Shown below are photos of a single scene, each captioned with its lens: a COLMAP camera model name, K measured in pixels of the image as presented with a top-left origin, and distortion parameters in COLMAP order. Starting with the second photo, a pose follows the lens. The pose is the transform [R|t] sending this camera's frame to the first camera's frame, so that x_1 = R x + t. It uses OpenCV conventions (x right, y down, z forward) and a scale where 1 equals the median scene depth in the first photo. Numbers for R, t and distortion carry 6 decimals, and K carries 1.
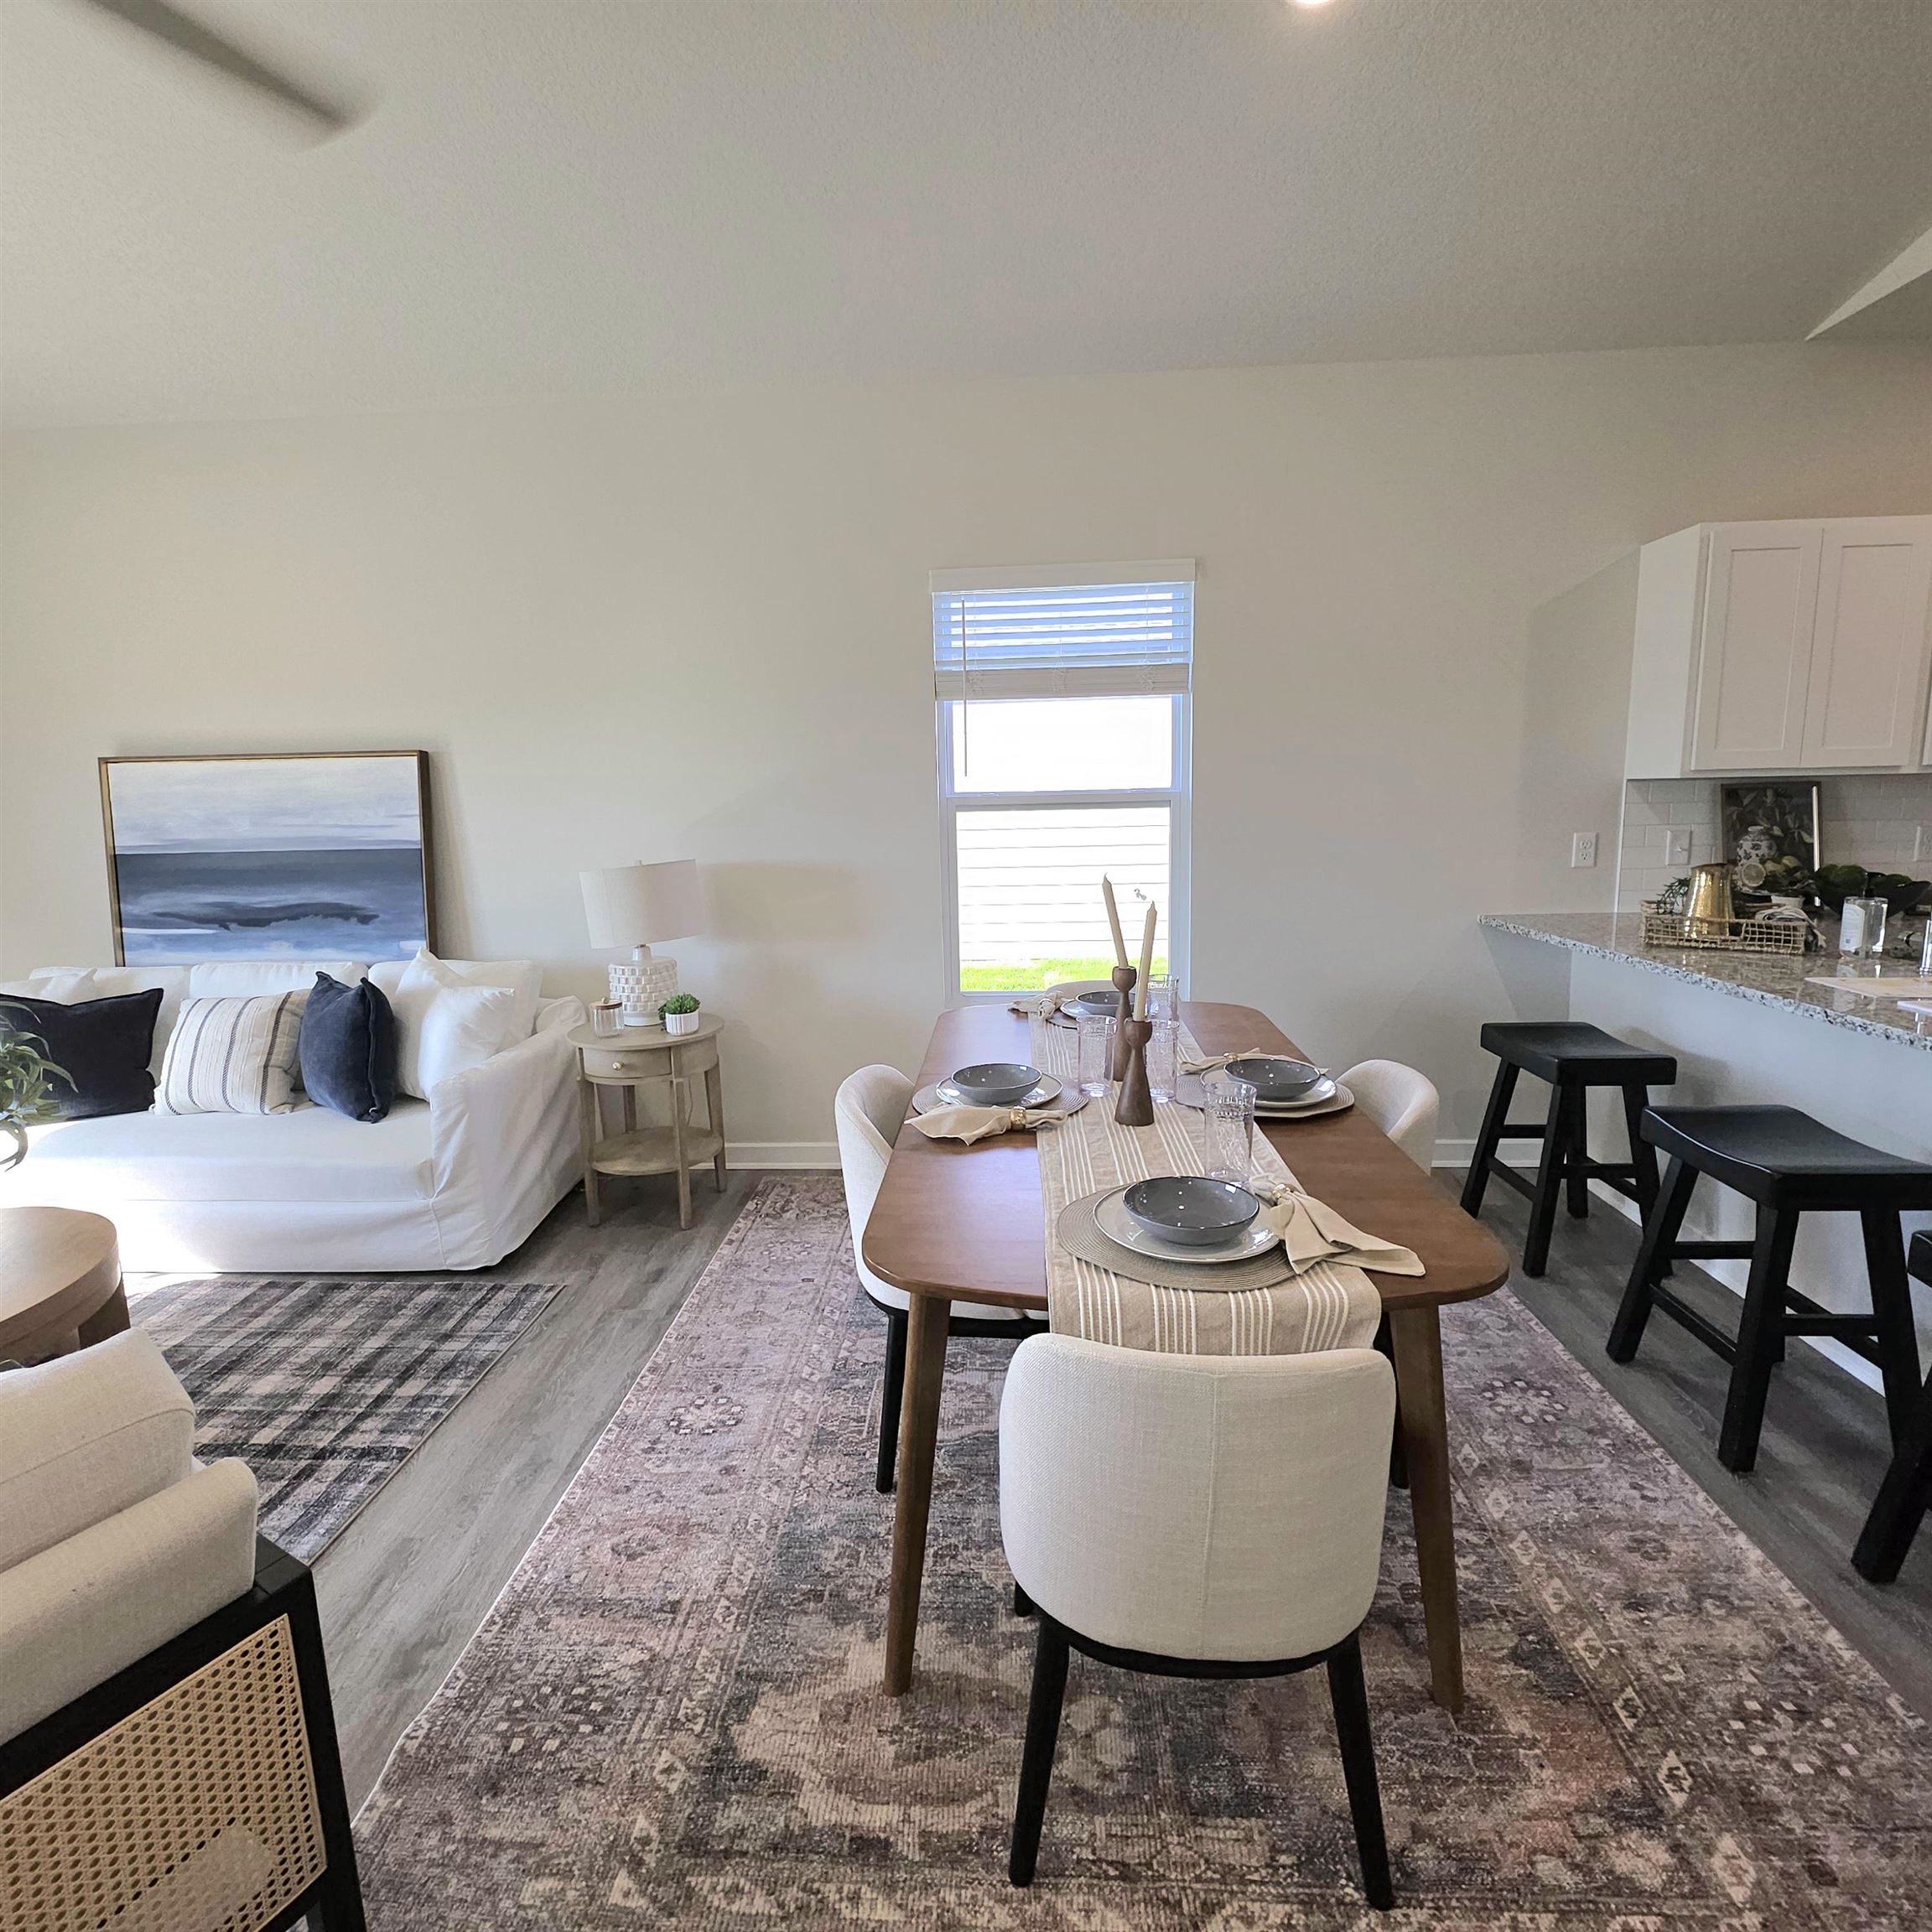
lens RADIAL K [[1020.5, 0, 960.8], [0, 1020.5, 945.7], [0, 0, 1]] dist [-0.000864, -0.000283]
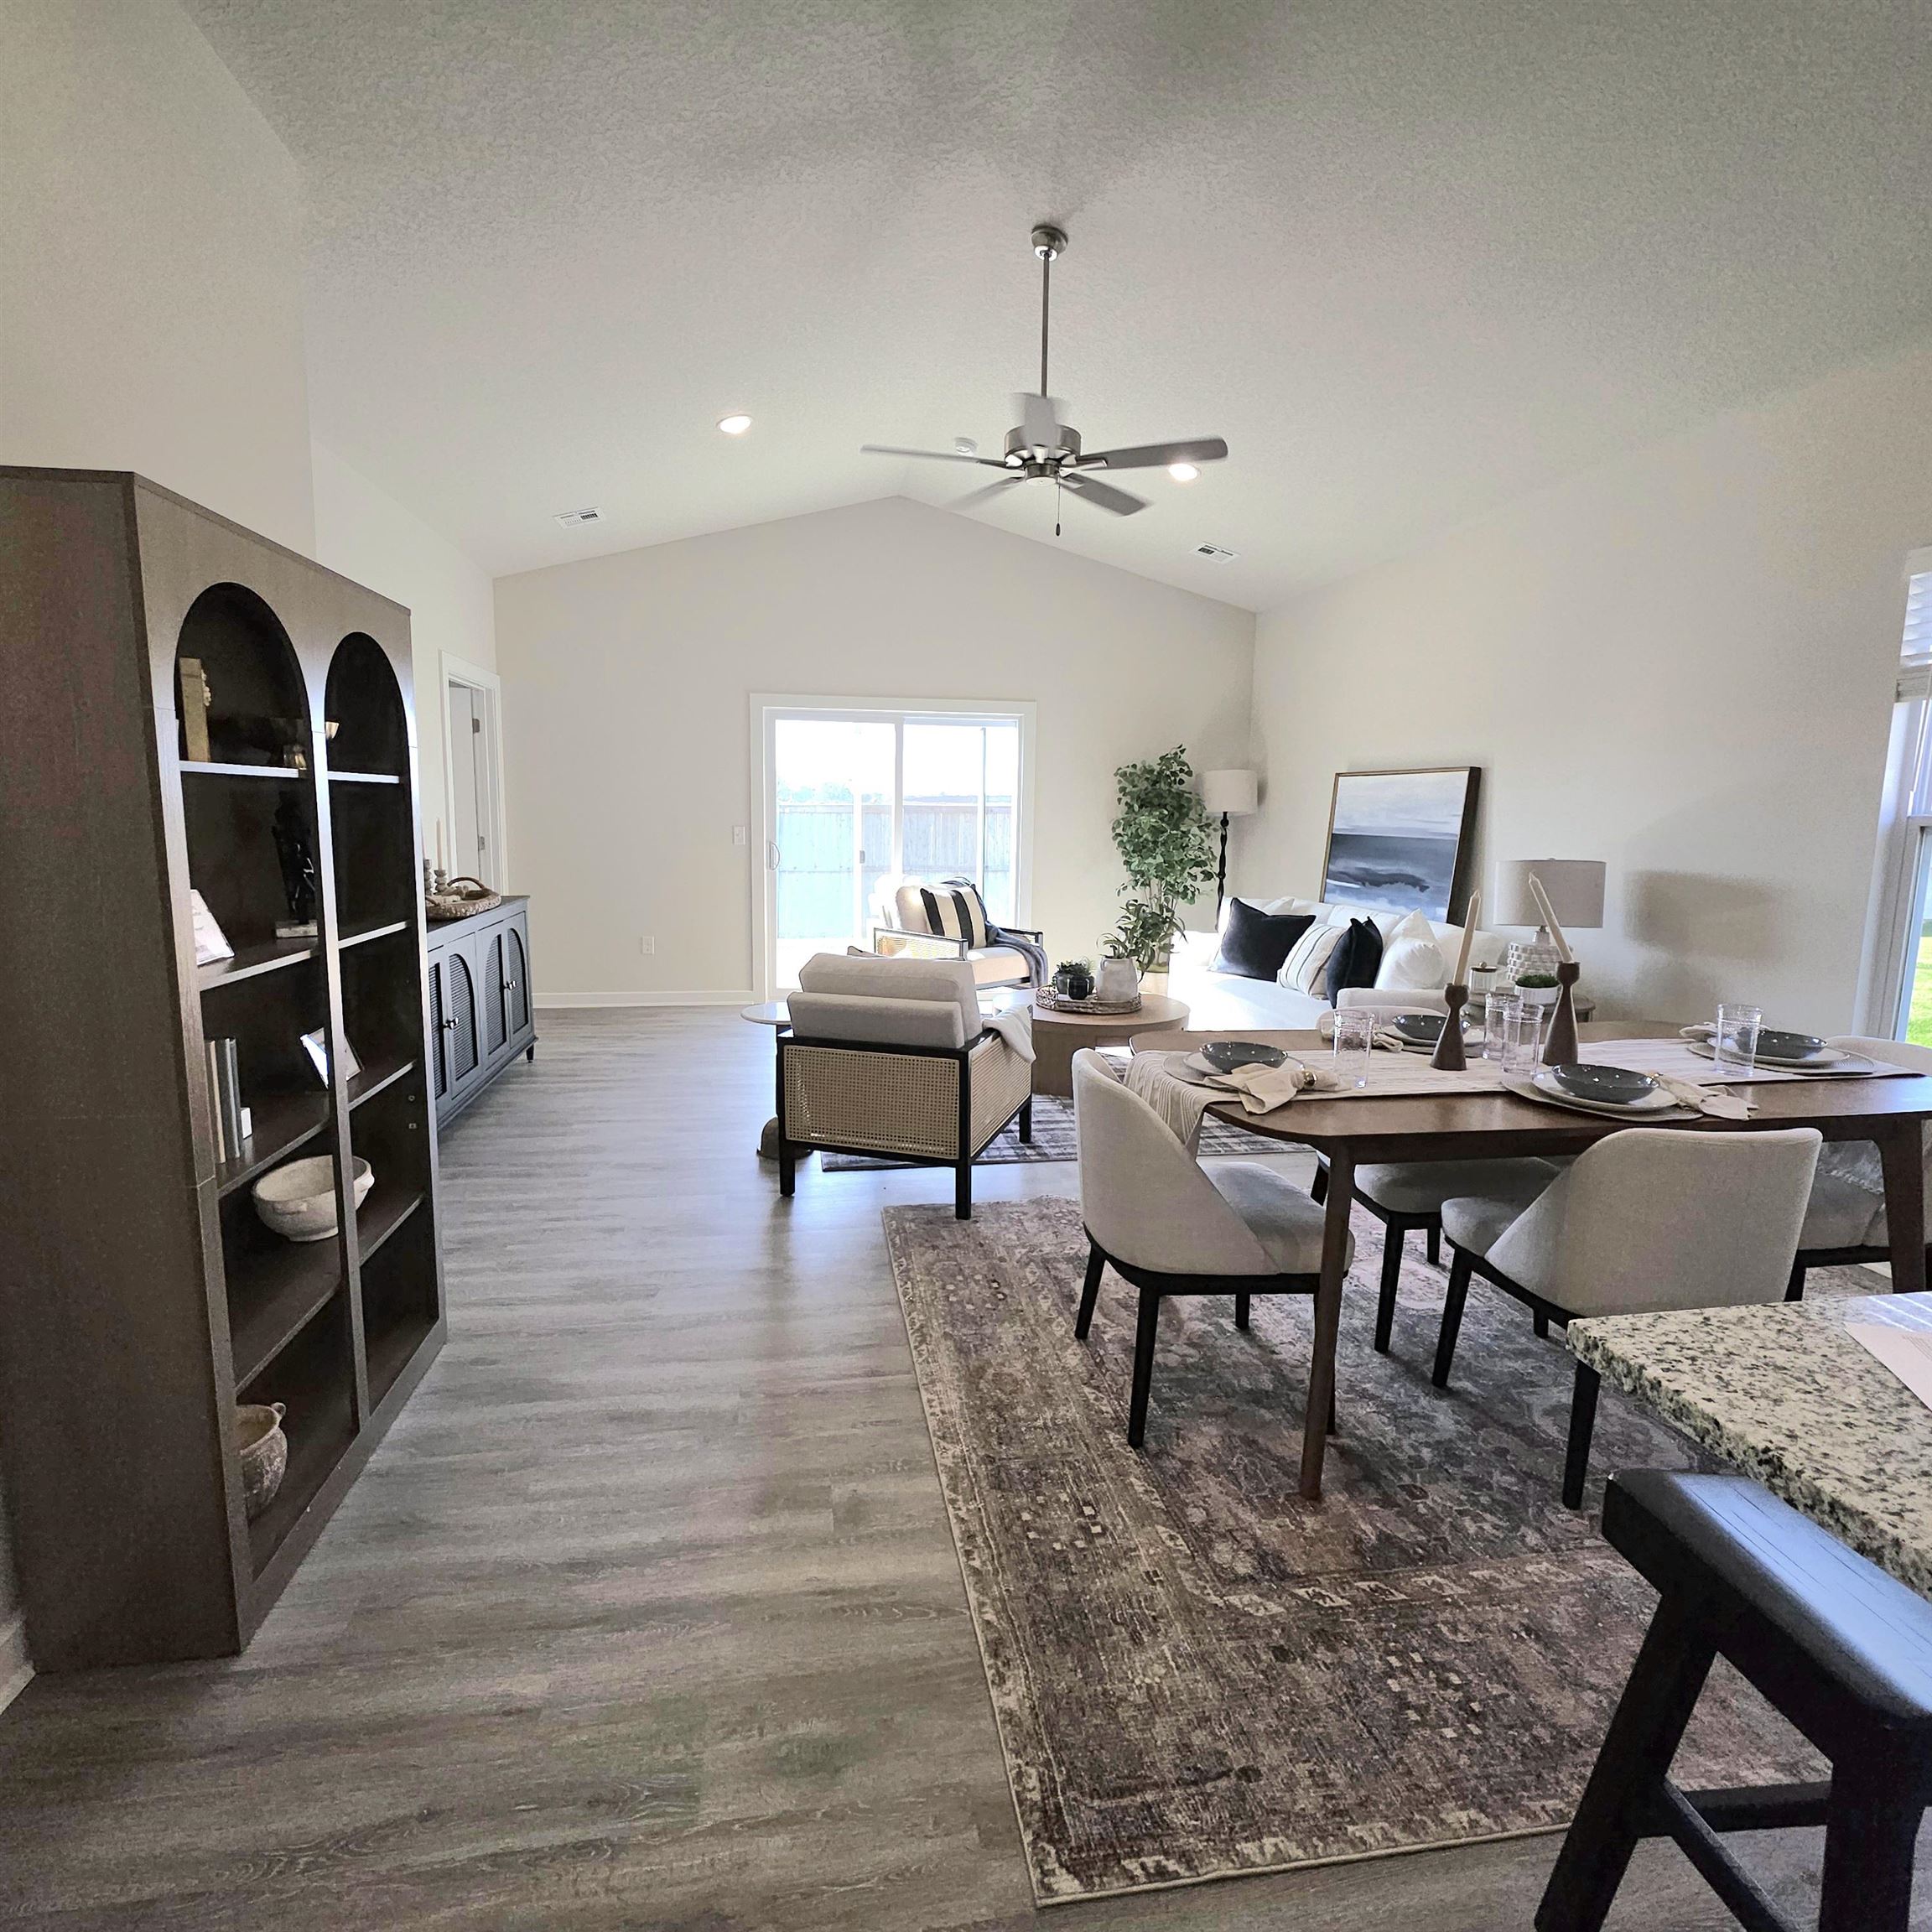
lens RADIAL K [[1020.5, 0, 960.8], [0, 1020.5, 945.7], [0, 0, 1]] dist [-0.000864, -0.000283]
pose [[0.226572, 0.158146, -0.961070, 0.628745], [-0.169230, 0.978114, 0.121054, -0.011399], [0.959180, 0.135214, 0.248376, 0.063329]]
